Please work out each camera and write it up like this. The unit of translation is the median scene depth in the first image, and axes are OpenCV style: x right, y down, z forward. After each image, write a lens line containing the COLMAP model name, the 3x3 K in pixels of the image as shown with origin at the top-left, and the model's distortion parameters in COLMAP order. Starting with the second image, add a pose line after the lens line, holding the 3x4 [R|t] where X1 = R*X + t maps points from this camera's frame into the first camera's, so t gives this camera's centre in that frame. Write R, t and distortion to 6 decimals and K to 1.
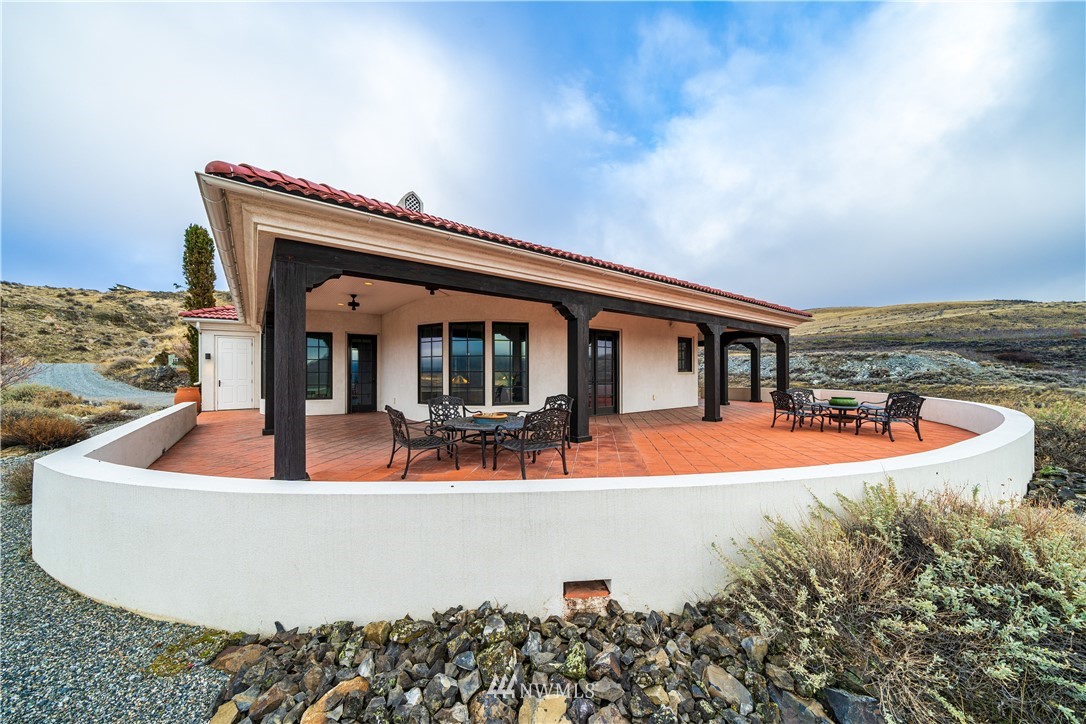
lens RADIAL K [[365.4, 0, 546.4], [0, 365.4, 368.3], [0, 0, 1]] dist [-0.002314, -0.000084]
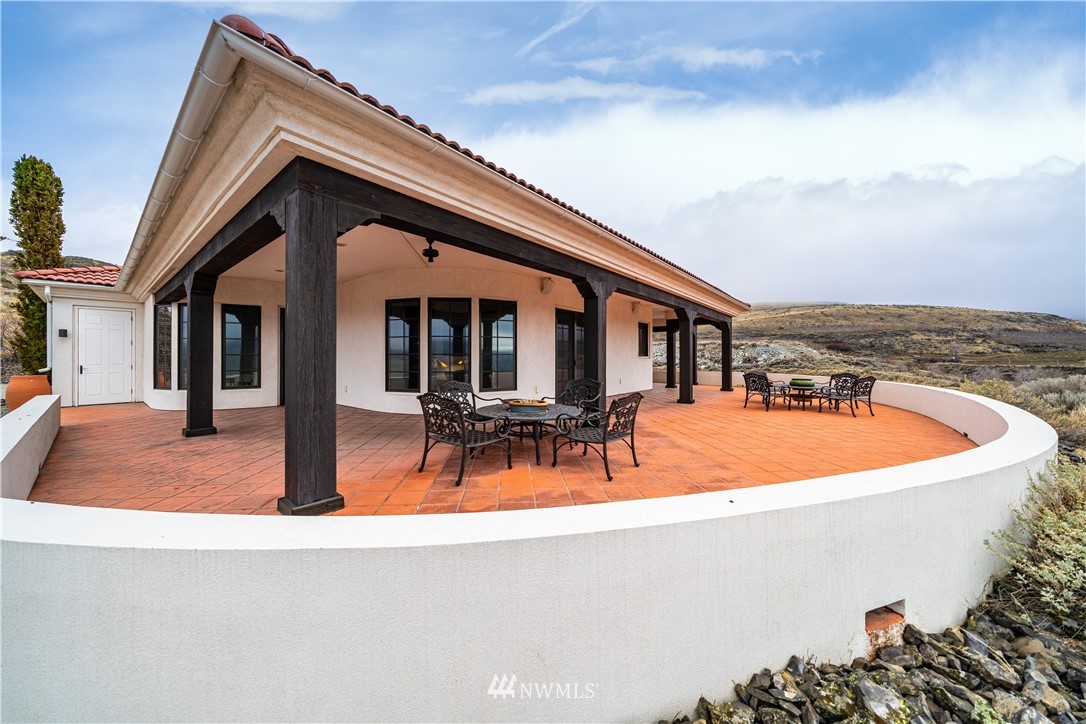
lens RADIAL K [[361.6, 0, 537.3], [0, 361.6, 355.5], [0, 0, 1]] dist [-0.002179, -0.000232]
pose [[0.975563, 0.003437, 0.219692, -0.149212], [-0.004070, 0.999989, 0.002429, 0.007025], [-0.219682, -0.003264, 0.975566, 0.074699]]
